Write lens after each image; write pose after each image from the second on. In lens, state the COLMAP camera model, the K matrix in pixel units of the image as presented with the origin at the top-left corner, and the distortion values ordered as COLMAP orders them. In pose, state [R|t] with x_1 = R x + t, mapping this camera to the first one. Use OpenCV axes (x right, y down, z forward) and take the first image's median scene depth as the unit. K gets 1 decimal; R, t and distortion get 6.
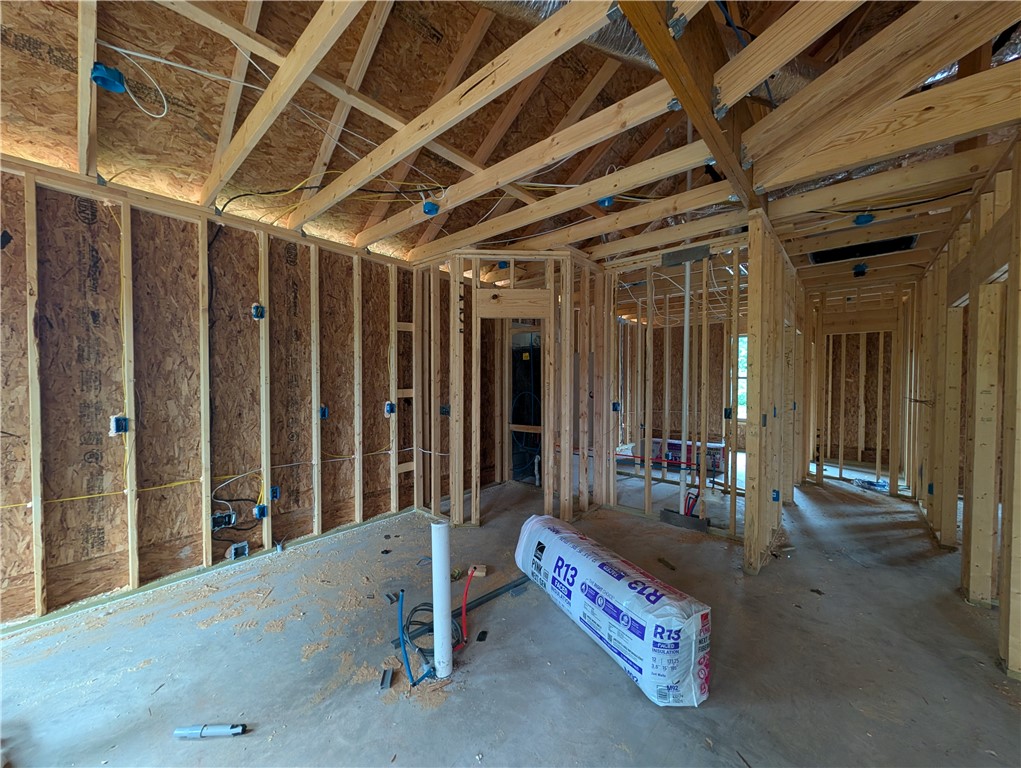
lens RADIAL K [[385.7, 0, 513.3], [0, 385.7, 387.0], [0, 0, 1]] dist [0.001551, -0.000012]
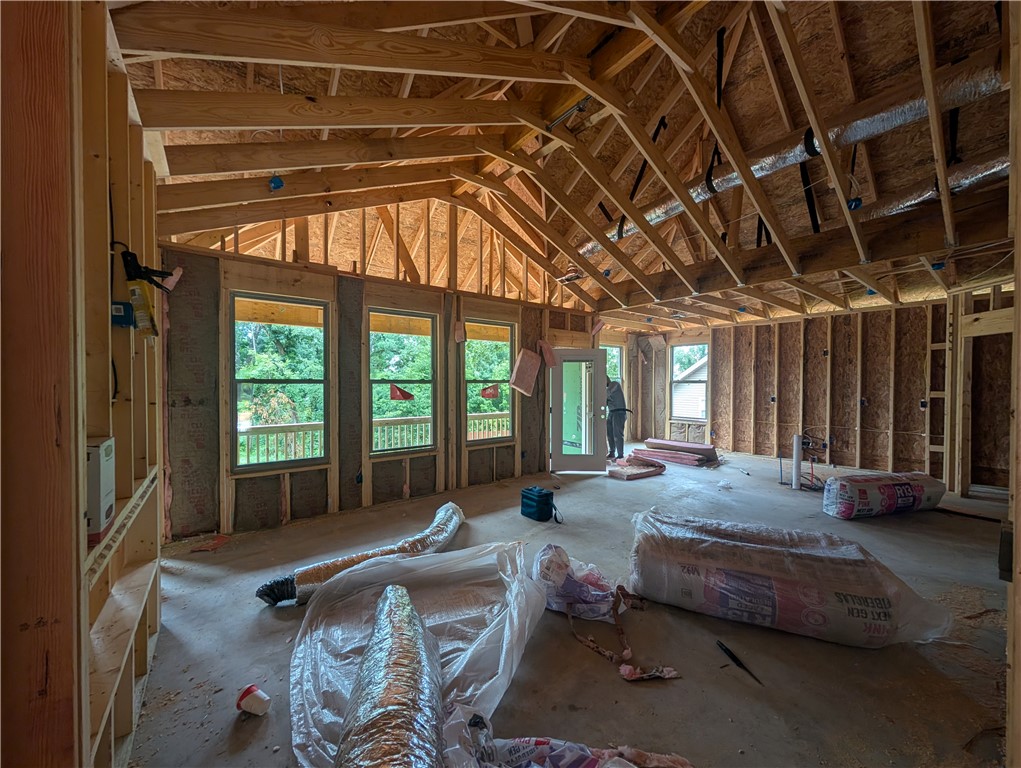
lens RADIAL K [[385.7, 0, 513.3], [0, 385.7, 387.0], [0, 0, 1]] dist [0.001551, -0.000012]
pose [[-0.188402, 0.006495, -0.982071, 1.775142], [-0.023224, 0.999669, 0.011067, 0.012688], [0.981817, 0.024893, -0.188189, -0.303213]]
